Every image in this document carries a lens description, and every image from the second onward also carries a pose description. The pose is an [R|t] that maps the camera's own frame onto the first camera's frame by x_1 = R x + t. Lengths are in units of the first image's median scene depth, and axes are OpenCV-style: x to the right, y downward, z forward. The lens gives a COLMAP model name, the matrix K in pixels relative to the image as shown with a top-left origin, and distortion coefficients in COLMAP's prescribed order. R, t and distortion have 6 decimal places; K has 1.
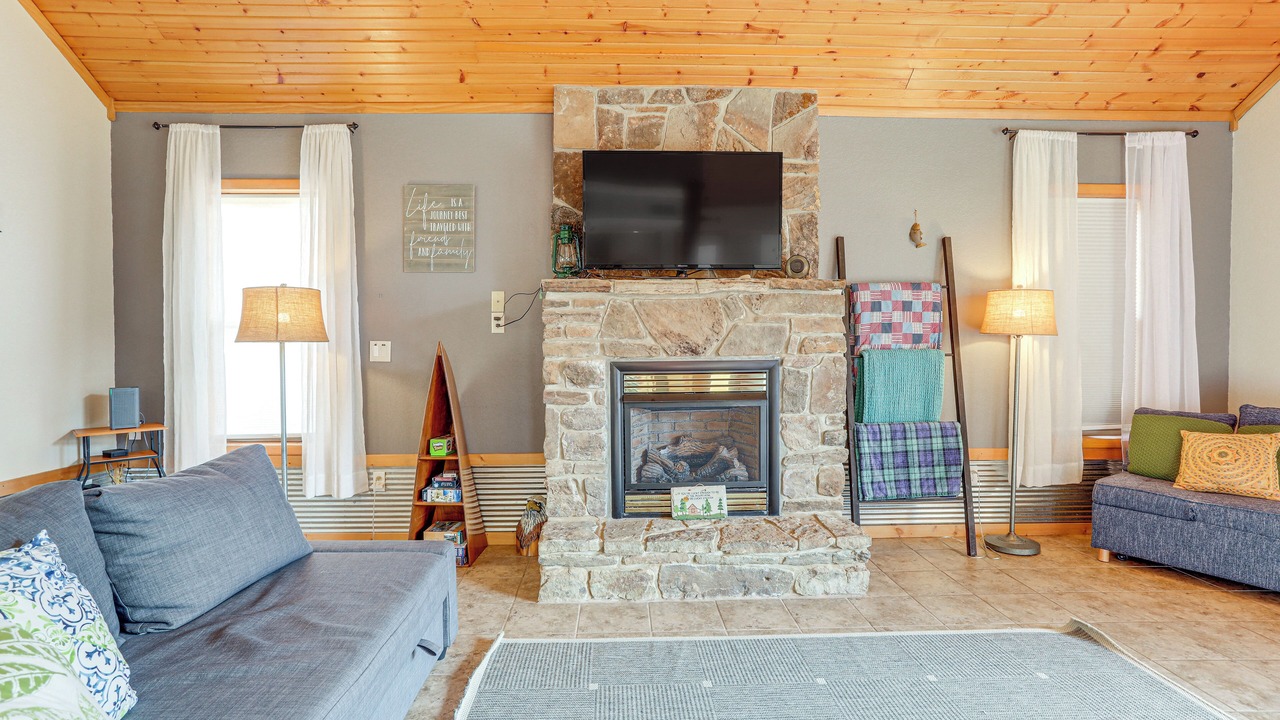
lens RADIAL K [[630.6, 0, 632.3], [0, 630.6, 341.2], [0, 0, 1]] dist [0.001469, 0.000451]
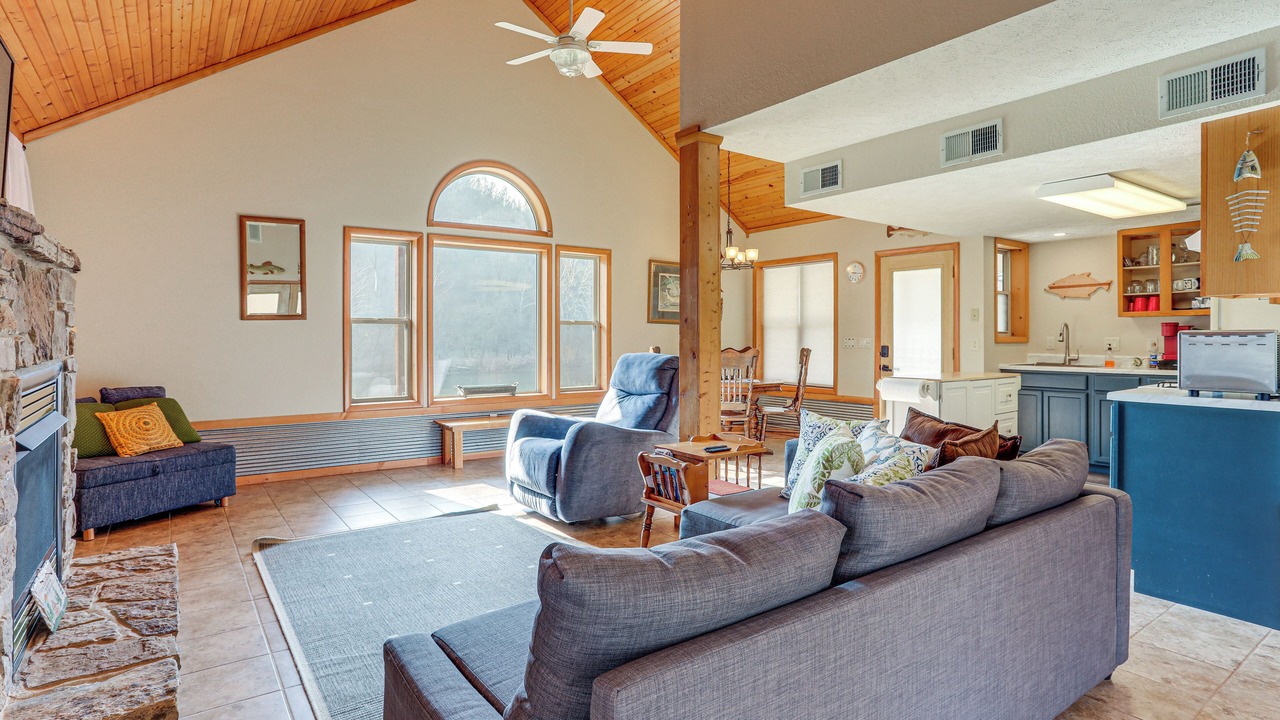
lens RADIAL K [[660.9, 0, 640.0], [0, 660.9, 360.0], [0, 0, 1]] dist [-0.001056, -0.000108]
pose [[-0.554975, -0.027371, 0.831416, -0.768035], [0.011168, 0.999123, 0.040347, 0.004361], [-0.831792, 0.031677, -0.554183, 0.897028]]
